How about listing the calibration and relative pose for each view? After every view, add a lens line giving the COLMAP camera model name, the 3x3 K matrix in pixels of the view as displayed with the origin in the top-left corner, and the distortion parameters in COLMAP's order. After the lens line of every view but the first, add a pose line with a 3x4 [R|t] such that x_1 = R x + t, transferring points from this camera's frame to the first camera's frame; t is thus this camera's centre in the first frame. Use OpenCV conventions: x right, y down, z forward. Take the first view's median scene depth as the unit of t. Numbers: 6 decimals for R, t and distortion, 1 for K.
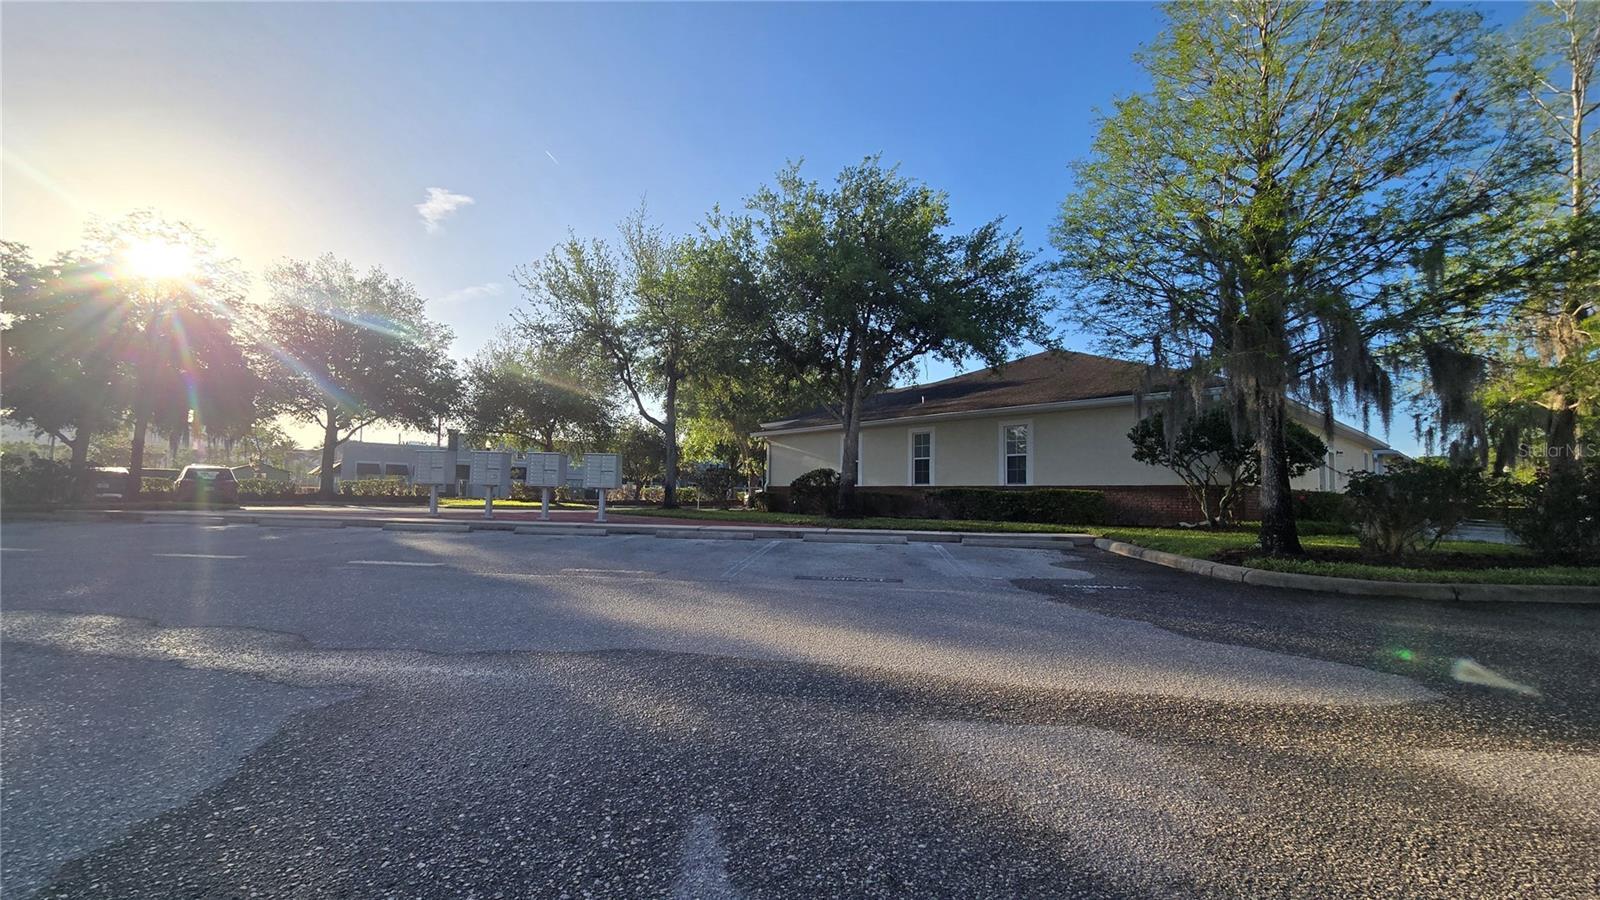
lens RADIAL K [[654.3, 0, 787.7], [0, 654.3, 461.3], [0, 0, 1]] dist [-0.009088, 0.005928]
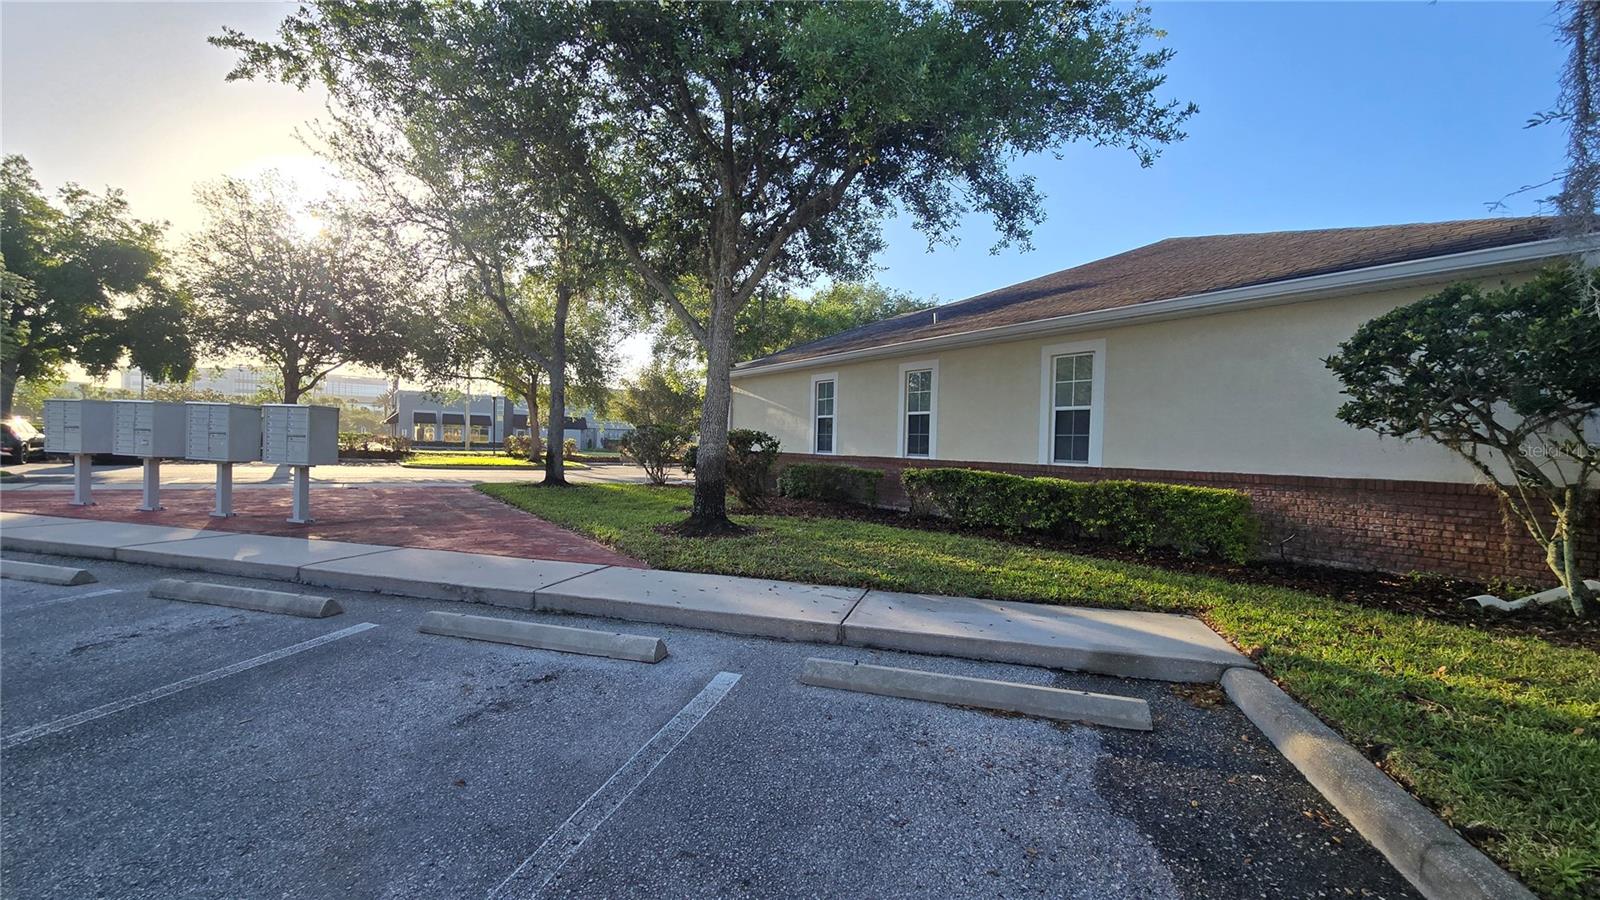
lens RADIAL K [[654.3, 0, 787.7], [0, 654.3, 461.3], [0, 0, 1]] dist [-0.009088, 0.005928]
pose [[0.989639, 0.014561, -0.142840, 0.191603], [-0.003577, 0.997036, 0.076854, -0.006478], [0.143536, -0.075547, 0.986757, 0.422037]]
